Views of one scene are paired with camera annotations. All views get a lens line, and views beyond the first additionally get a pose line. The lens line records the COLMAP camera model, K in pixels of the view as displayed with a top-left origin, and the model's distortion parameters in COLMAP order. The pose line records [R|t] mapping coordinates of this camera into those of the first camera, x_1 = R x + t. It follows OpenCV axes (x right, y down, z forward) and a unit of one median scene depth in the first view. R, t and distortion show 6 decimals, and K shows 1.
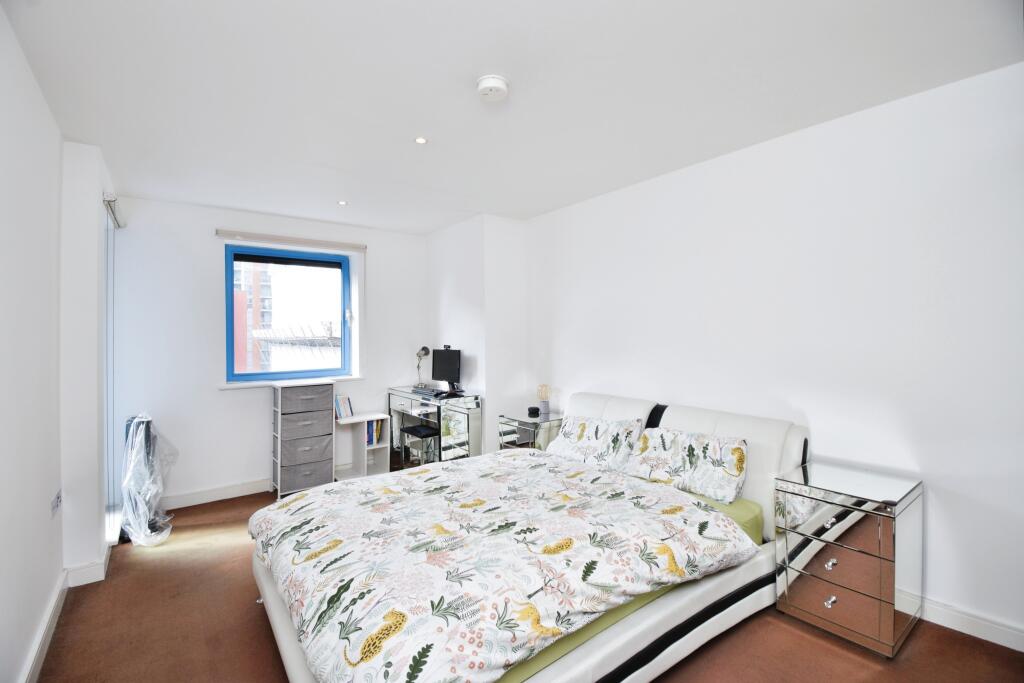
lens RADIAL K [[457.2, 0, 508.7], [0, 457.2, 328.5], [0, 0, 1]] dist [0.000666, -0.021370]
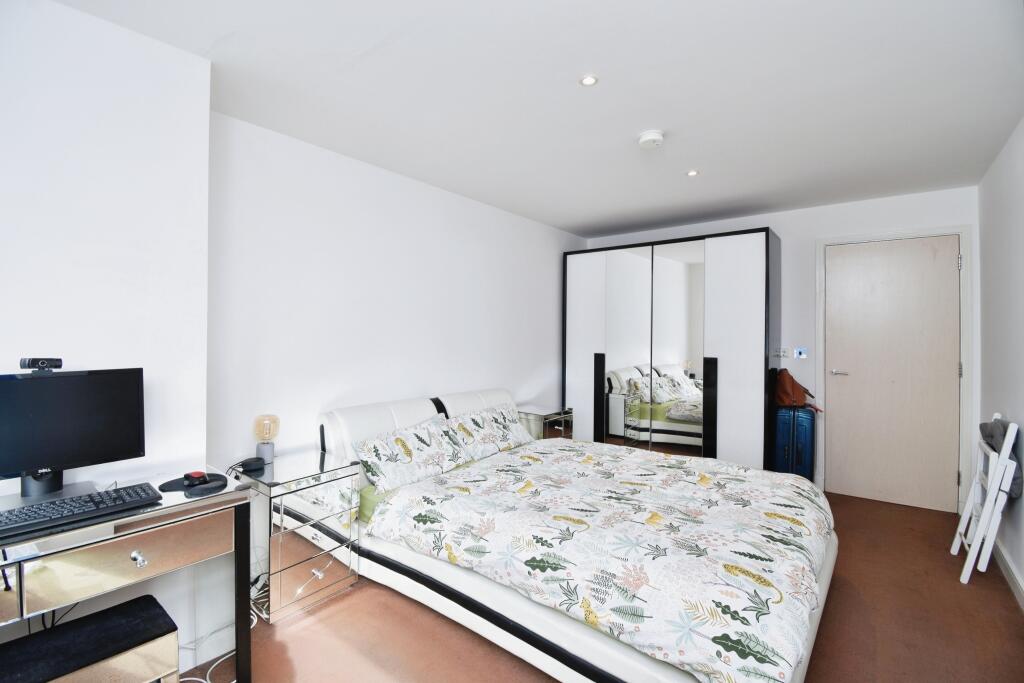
lens RADIAL K [[454.9, 0, 512.0], [0, 454.9, 341.5], [0, 0, 1]] dist [-0.000159, -0.000029]
pose [[-0.263880, 0.014652, 0.964444, -1.148932], [-0.005283, 0.999848, -0.016635, 0.061745], [-0.964541, -0.009485, -0.263762, 1.694940]]
